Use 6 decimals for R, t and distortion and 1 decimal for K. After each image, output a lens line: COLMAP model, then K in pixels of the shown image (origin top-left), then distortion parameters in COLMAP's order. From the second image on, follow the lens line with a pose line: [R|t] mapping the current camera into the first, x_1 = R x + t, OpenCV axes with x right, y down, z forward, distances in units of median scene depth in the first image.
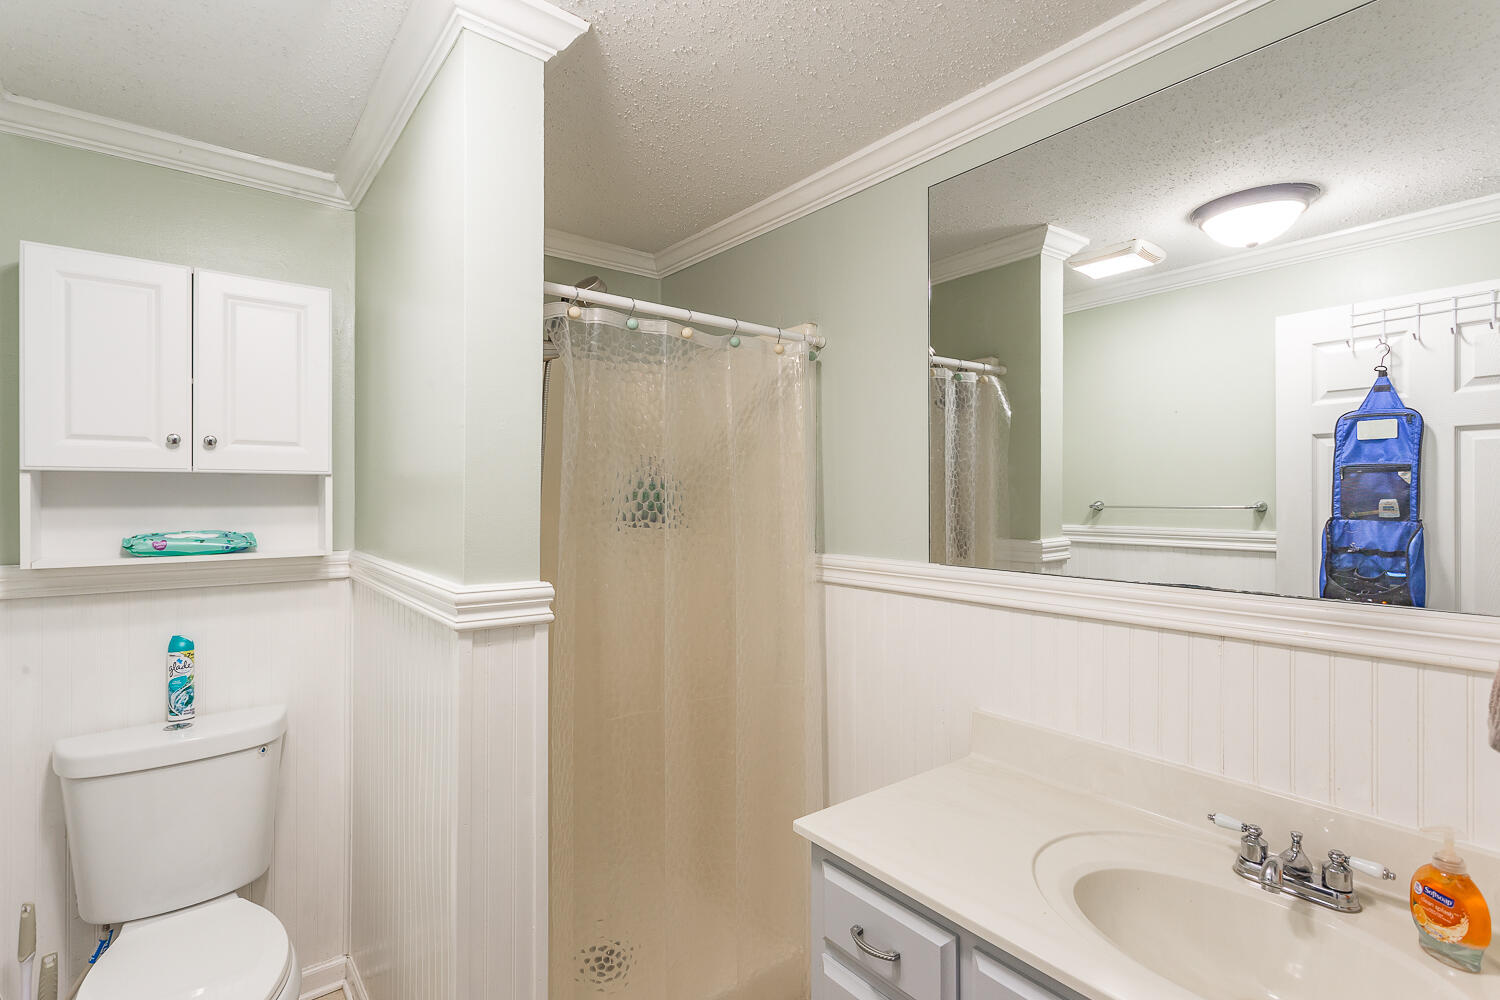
lens RADIAL K [[717.2, 0, 747.0], [0, 717.2, 497.2], [0, 0, 1]] dist [0.001203, 0.001126]
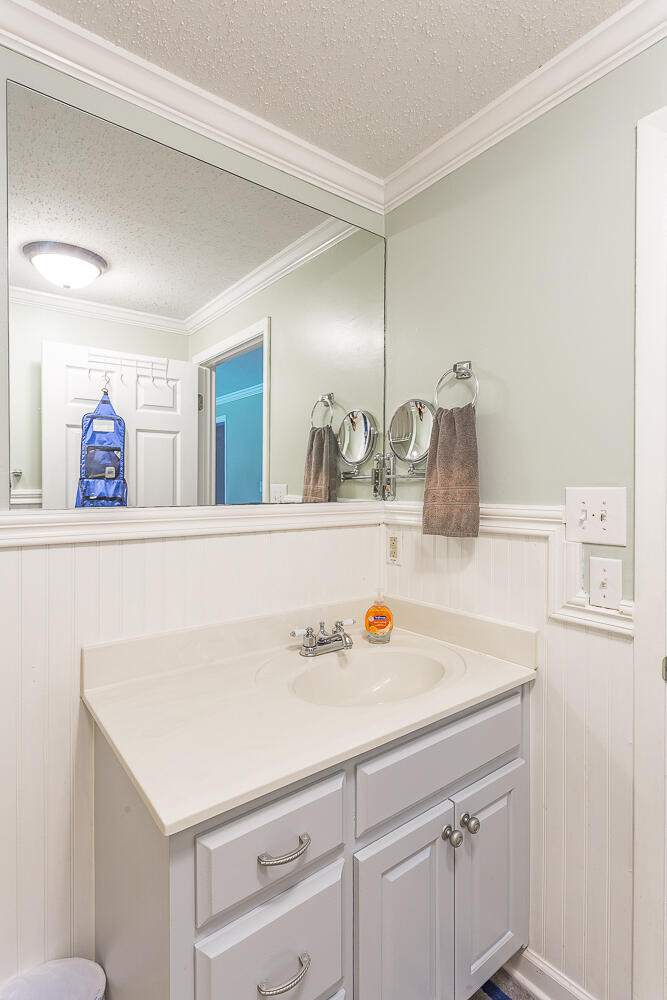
lens RADIAL K [[478.1, 0, 331.0], [0, 478.1, 491.9], [0, 0, 1]] dist [0.001203, 0.001126]
pose [[0.025152, -0.015946, 0.999556, -0.243681], [0.000389, 0.999873, 0.015941, 0.044590], [-0.999684, -0.000012, 0.025155, 0.441038]]
